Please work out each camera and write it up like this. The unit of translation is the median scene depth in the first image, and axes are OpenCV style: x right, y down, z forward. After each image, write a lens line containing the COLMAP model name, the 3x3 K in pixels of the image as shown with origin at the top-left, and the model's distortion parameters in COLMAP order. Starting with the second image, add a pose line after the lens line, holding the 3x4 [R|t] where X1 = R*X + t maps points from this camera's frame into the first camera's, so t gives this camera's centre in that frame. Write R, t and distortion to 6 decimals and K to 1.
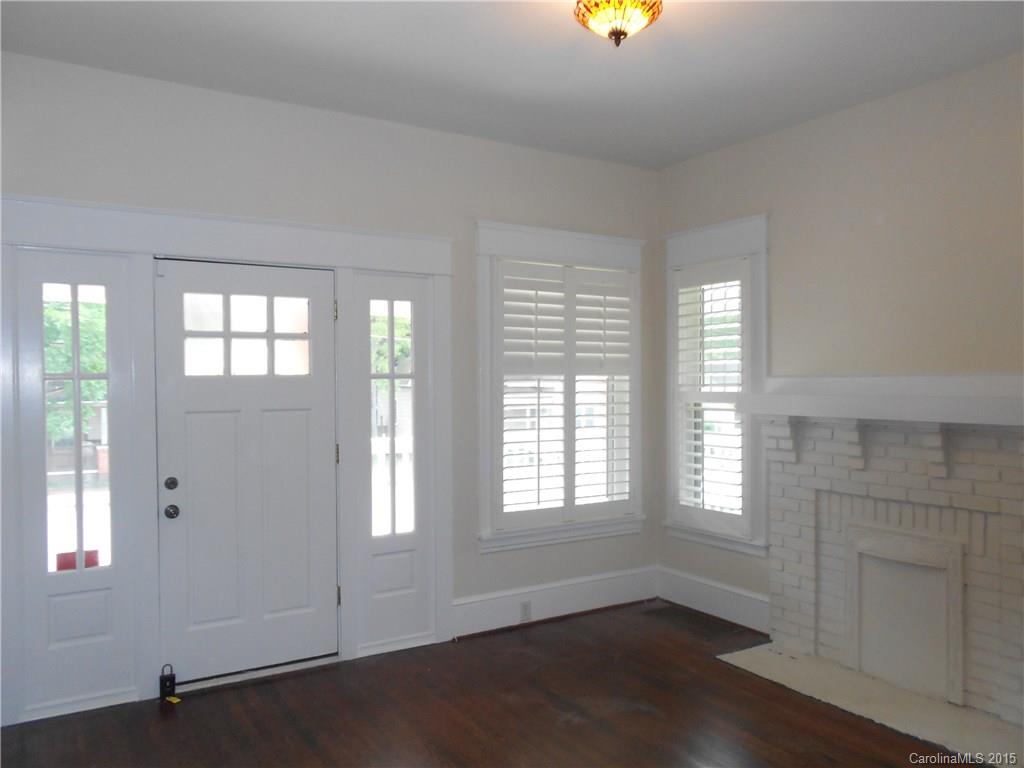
lens RADIAL K [[802.5, 0, 517.9], [0, 802.5, 390.3], [0, 0, 1]] dist [0.020409, -0.017348]
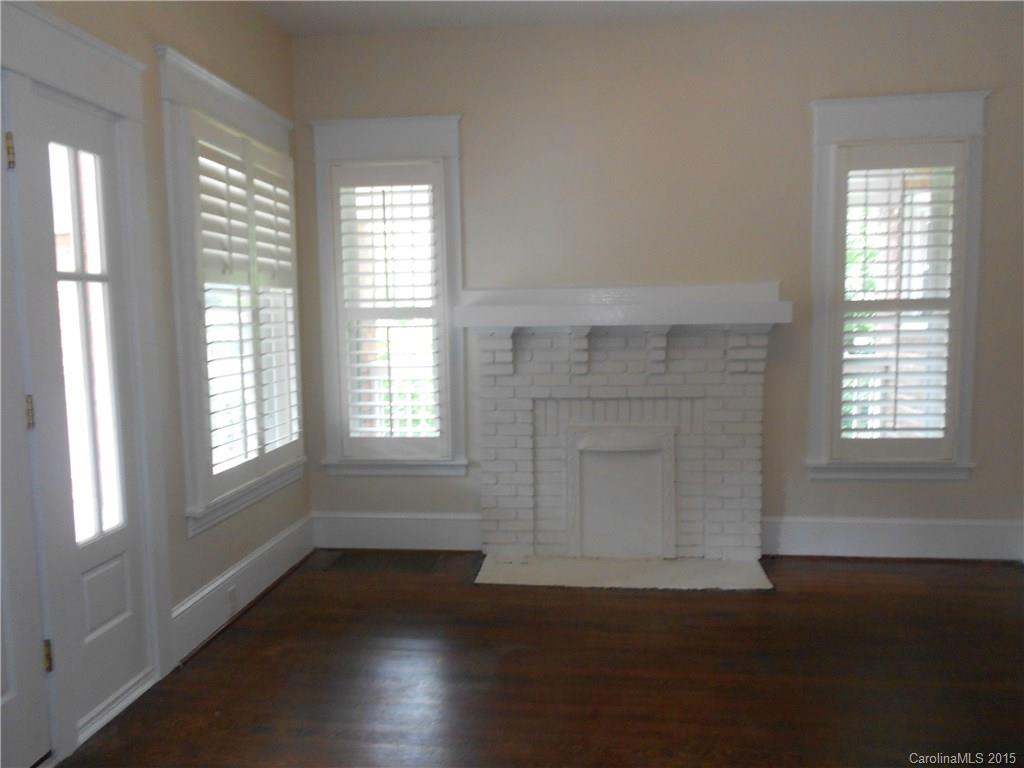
lens RADIAL K [[802.5, 0, 517.9], [0, 802.5, 390.3], [0, 0, 1]] dist [0.020409, -0.017348]
pose [[0.619820, -0.083276, 0.780313, -0.439127], [0.024121, 0.995905, 0.087124, 0.022133], [-0.784373, -0.035180, 0.619291, 0.372194]]
